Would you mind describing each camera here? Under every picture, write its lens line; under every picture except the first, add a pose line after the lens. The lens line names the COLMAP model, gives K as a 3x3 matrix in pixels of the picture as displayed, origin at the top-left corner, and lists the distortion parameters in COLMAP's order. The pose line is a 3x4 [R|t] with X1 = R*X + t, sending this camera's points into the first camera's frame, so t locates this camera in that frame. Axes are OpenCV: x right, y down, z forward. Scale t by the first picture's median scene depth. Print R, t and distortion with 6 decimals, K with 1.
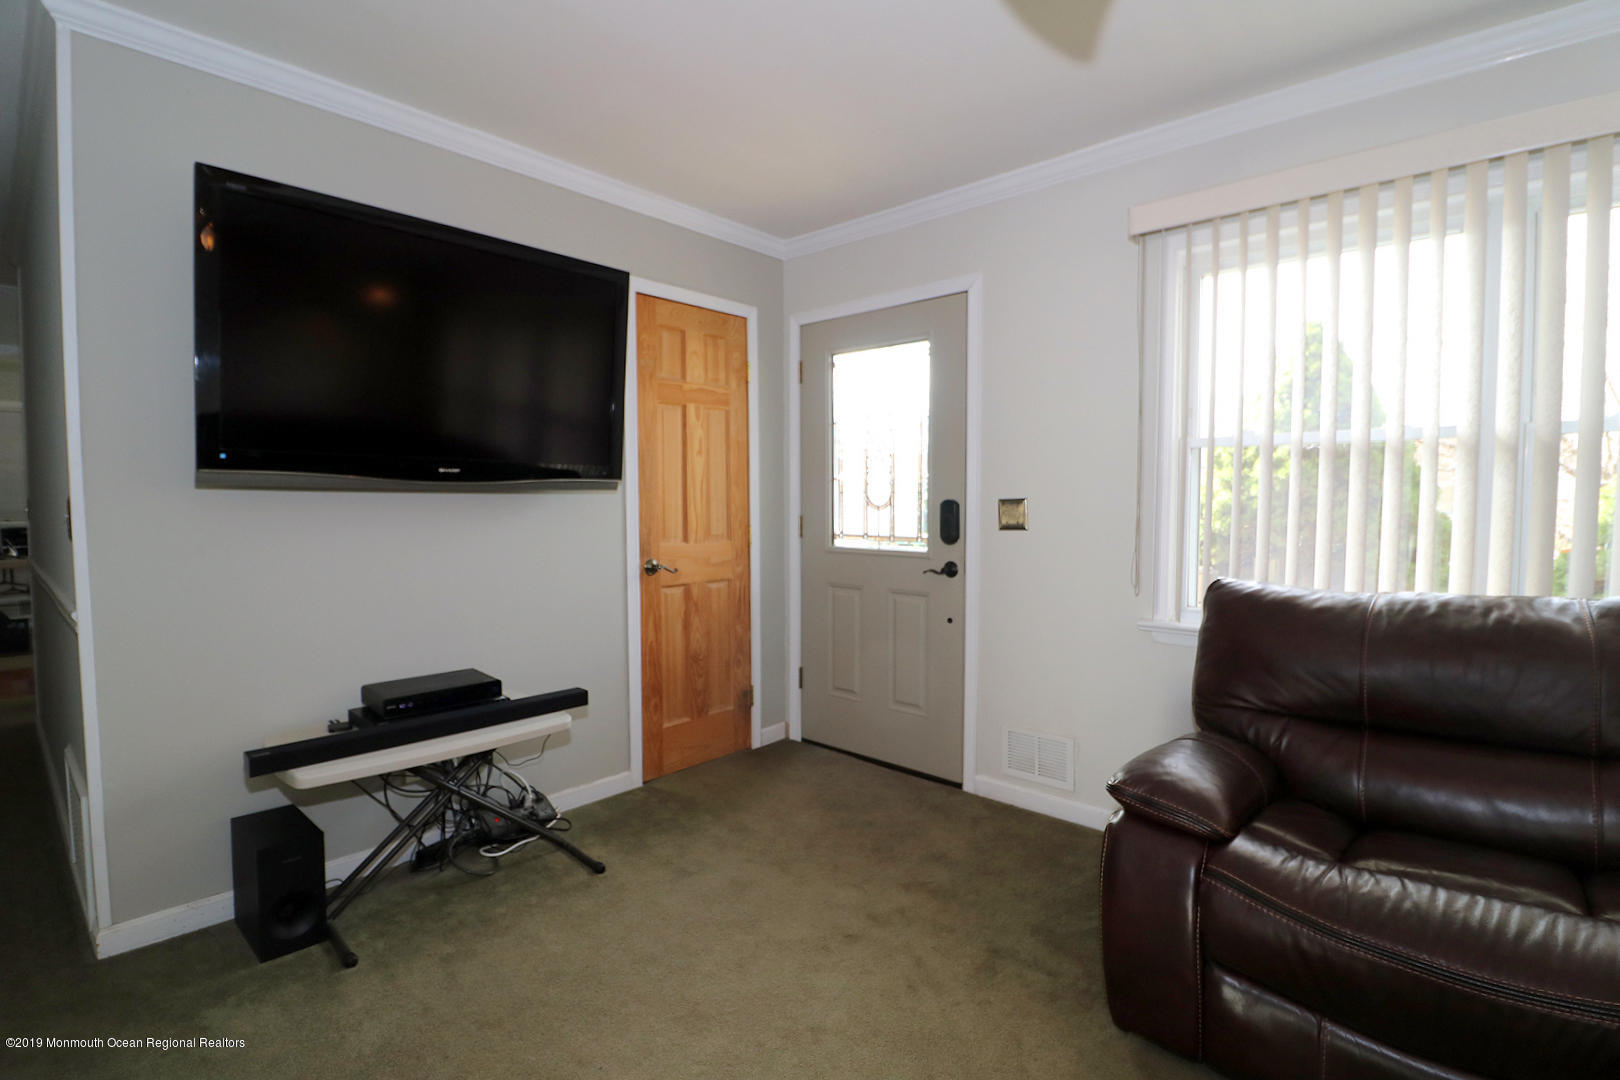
lens RADIAL K [[756.3, 0, 810.0], [0, 756.3, 540.0], [0, 0, 1]] dist [-0.001169, -0.012637]
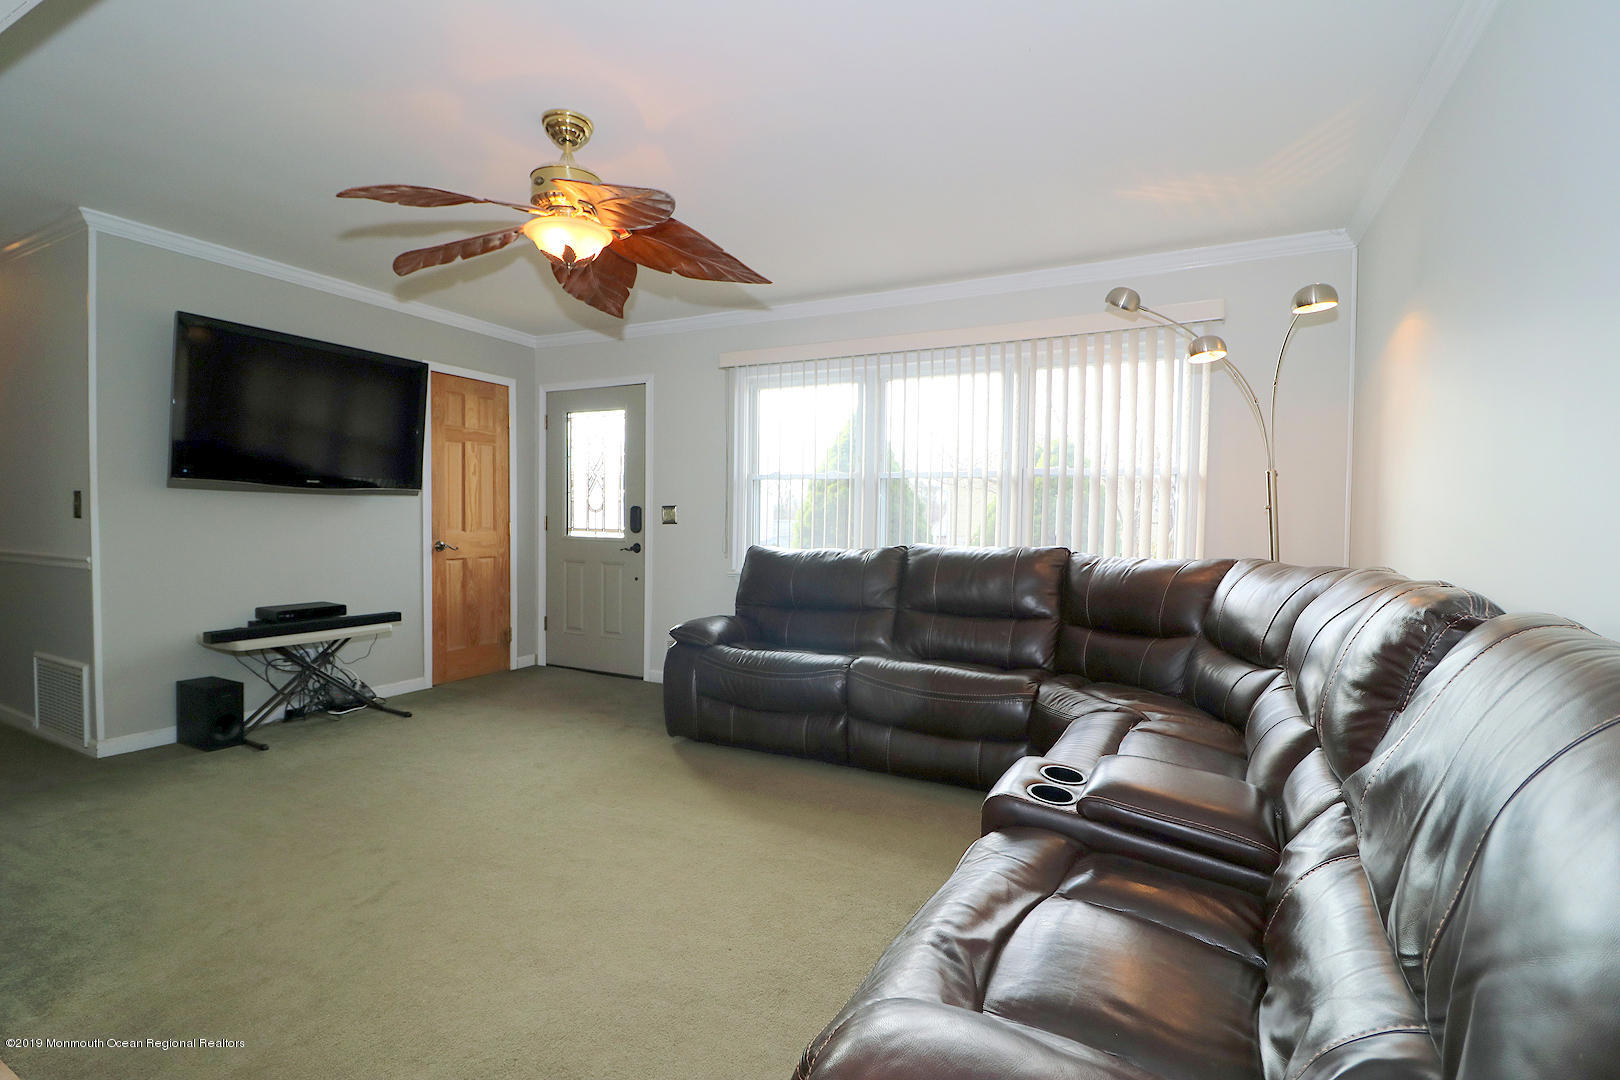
lens RADIAL K [[756.3, 0, 810.0], [0, 756.3, 540.0], [0, 0, 1]] dist [-0.001169, -0.012637]
pose [[0.964965, 0.004493, 0.262342, 0.115755], [0.002134, 0.999686, -0.024972, 0.062857], [-0.262372, 0.024657, 0.964652, -0.689970]]
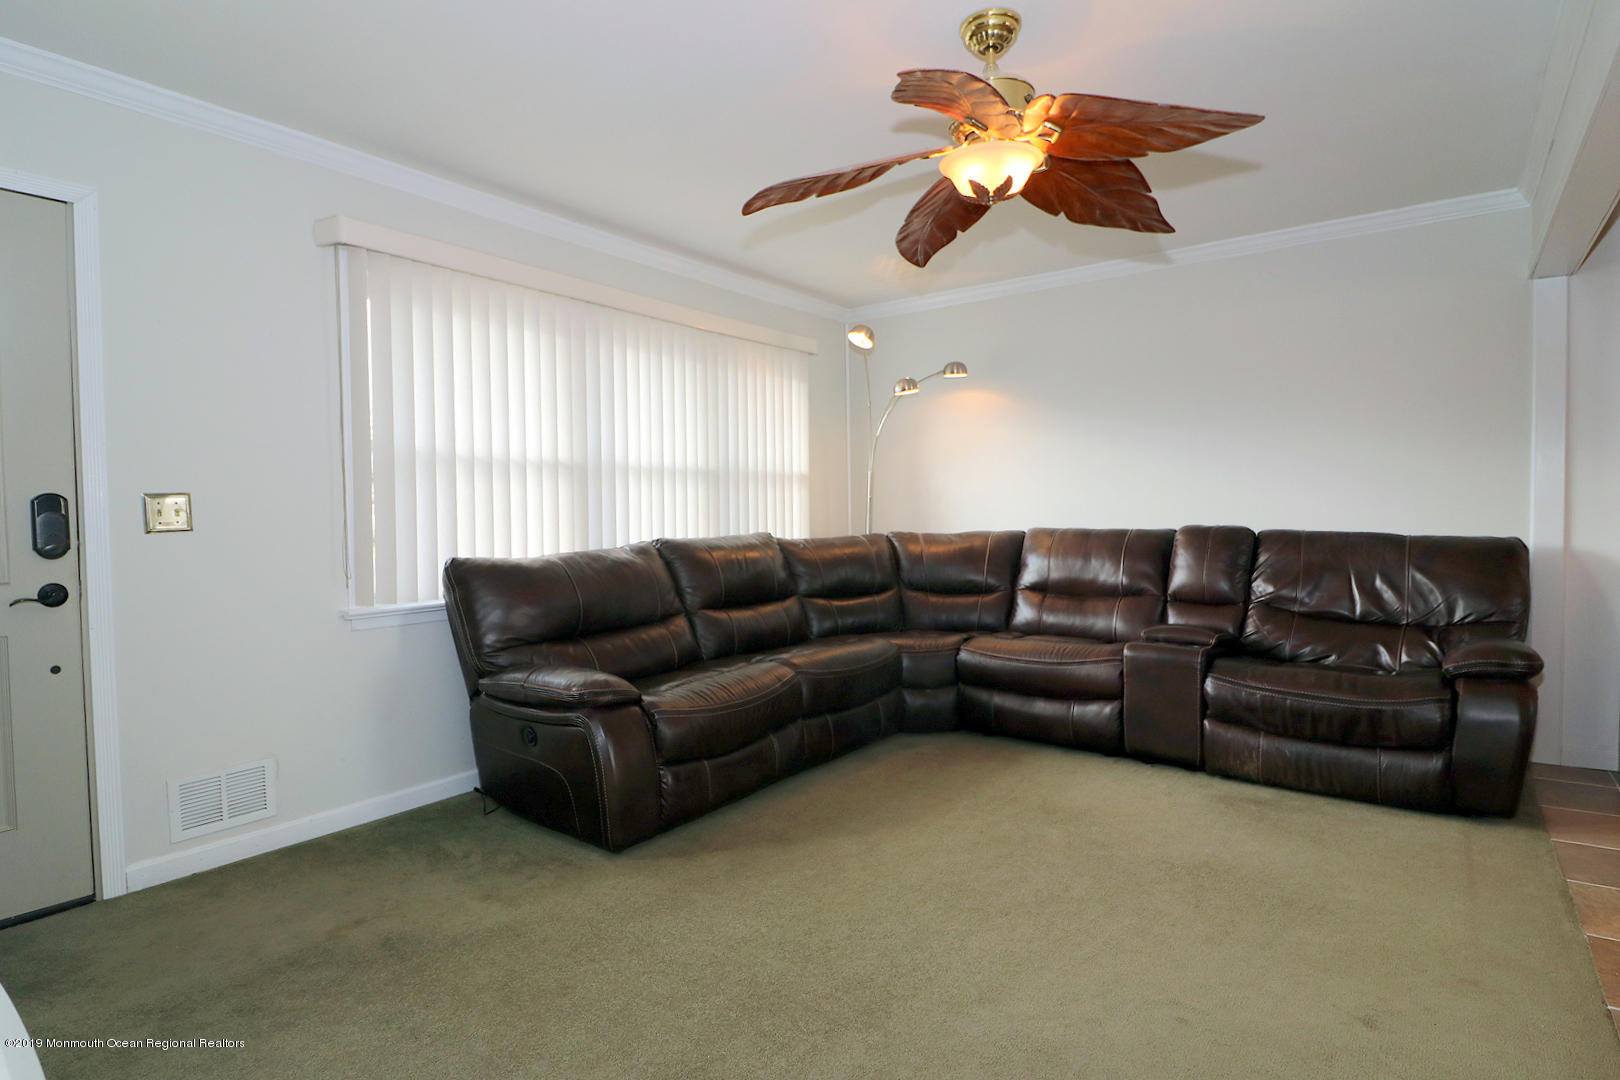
lens RADIAL K [[850.6, 0, 810.0], [0, 850.6, 540.0], [0, 0, 1]] dist [0.001293, 0.000164]
pose [[-0.106229, -0.035213, 0.993718, -0.644298], [0.067793, 0.996791, 0.042569, 0.002663], [-0.992028, 0.071889, -0.103501, 0.390515]]
